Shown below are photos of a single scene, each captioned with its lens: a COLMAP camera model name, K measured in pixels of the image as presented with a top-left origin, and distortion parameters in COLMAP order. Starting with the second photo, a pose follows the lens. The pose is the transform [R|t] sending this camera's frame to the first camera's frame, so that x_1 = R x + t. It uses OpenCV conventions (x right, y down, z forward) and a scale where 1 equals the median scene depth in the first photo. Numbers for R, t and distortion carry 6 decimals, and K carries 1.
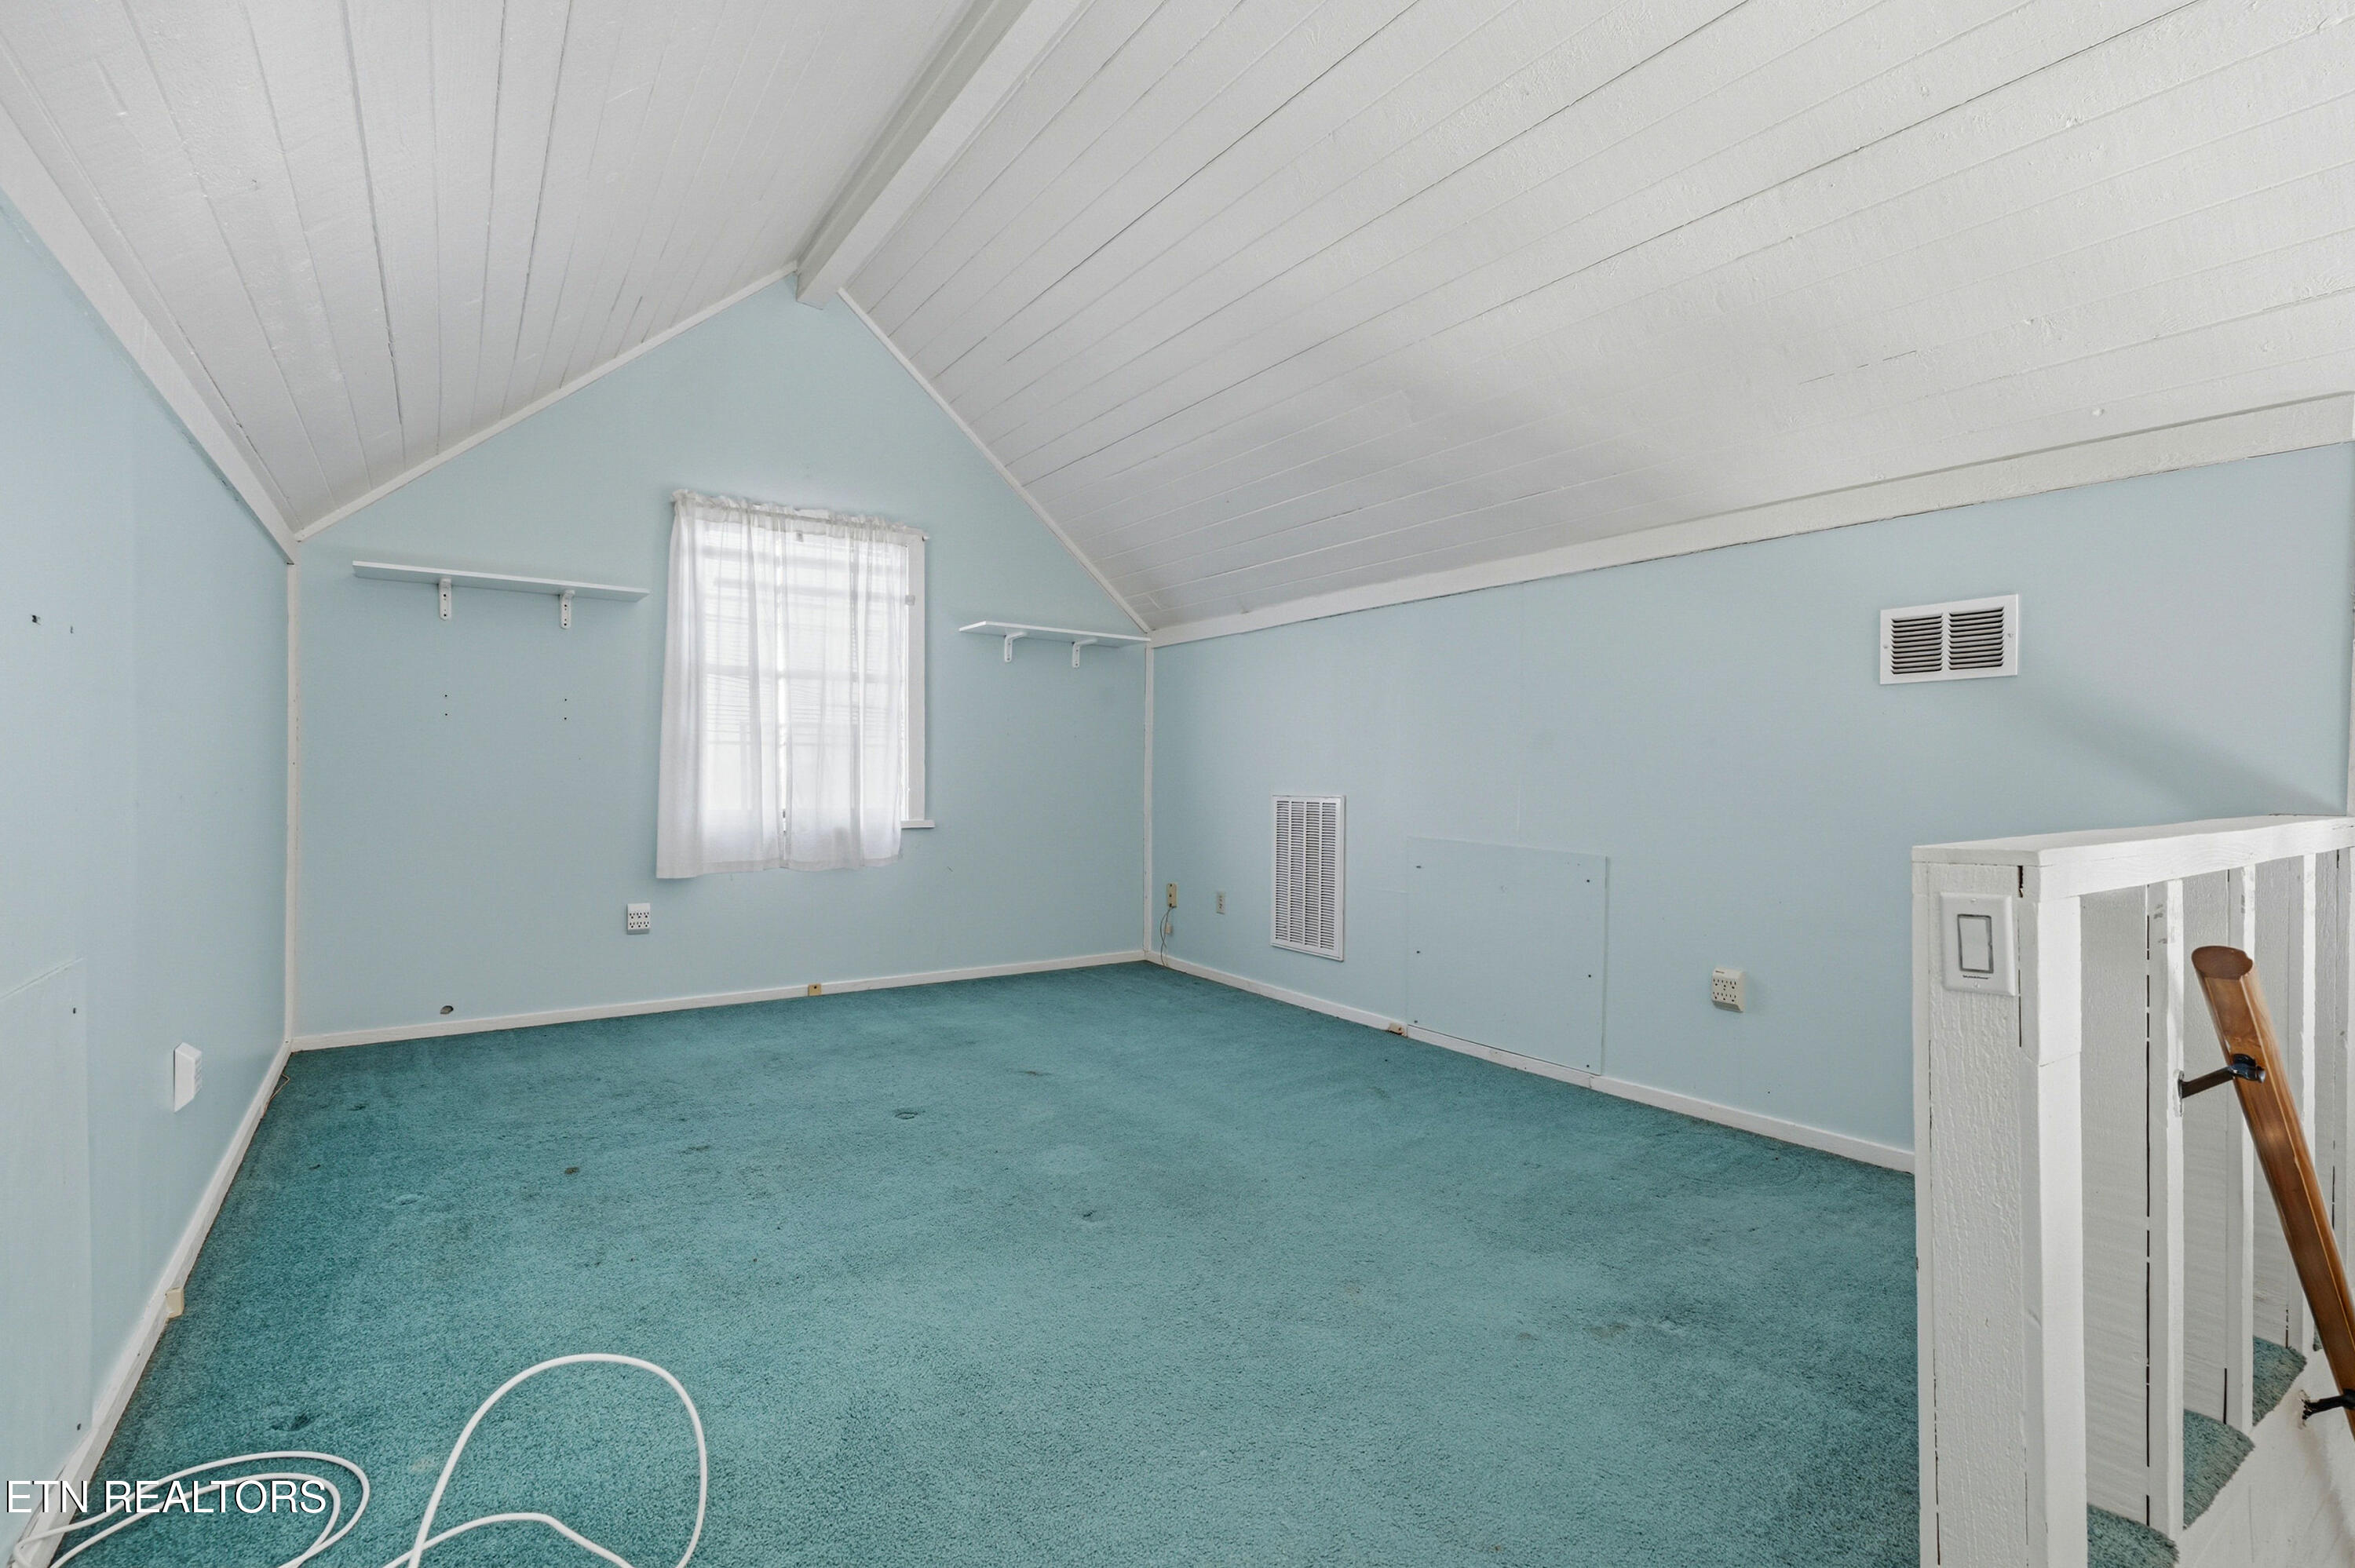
lens RADIAL K [[1074.6, 0, 1170.3], [0, 1074.6, 778.2], [0, 0, 1]] dist [0.000774, -0.000081]
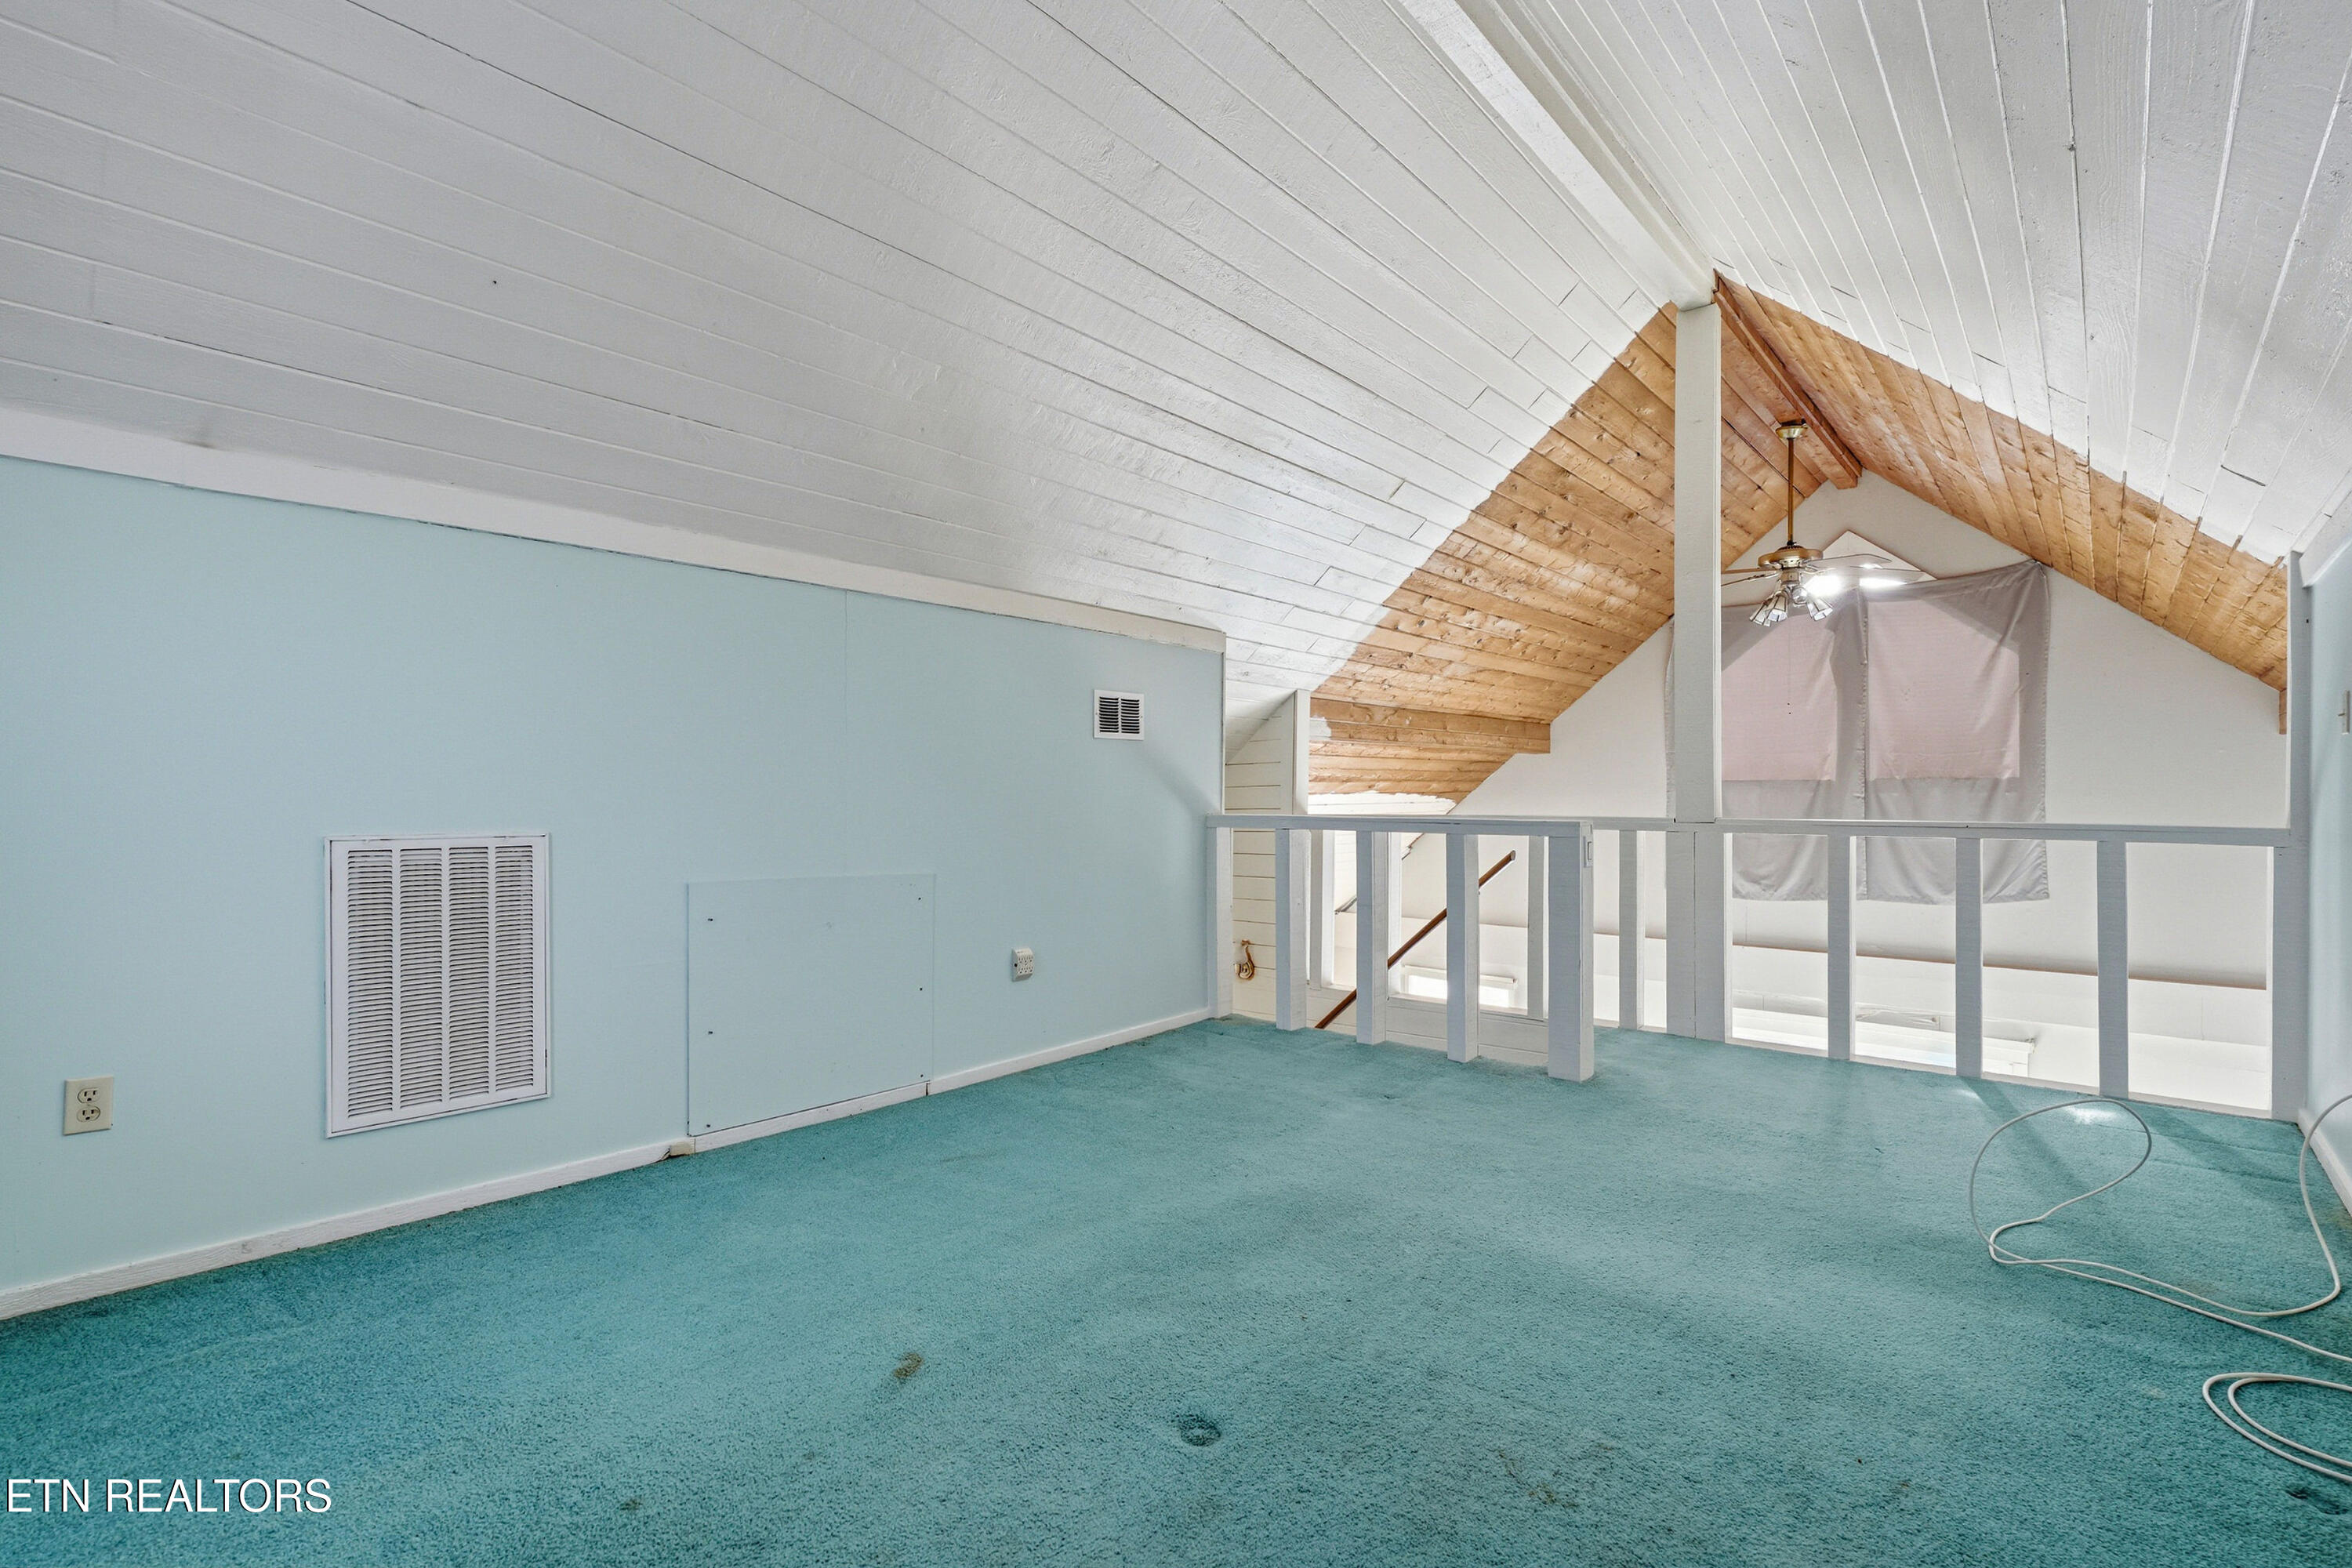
lens RADIAL K [[1073.3, 0, 1169.0], [0, 1073.3, 787.4], [0, 0, 1]] dist [0.000774, -0.000081]
pose [[-0.251525, 0.002732, 0.967847, -0.707271], [0.002879, 0.999994, -0.002075, -0.010191], [-0.967847, 0.002264, -0.251531, 1.064414]]
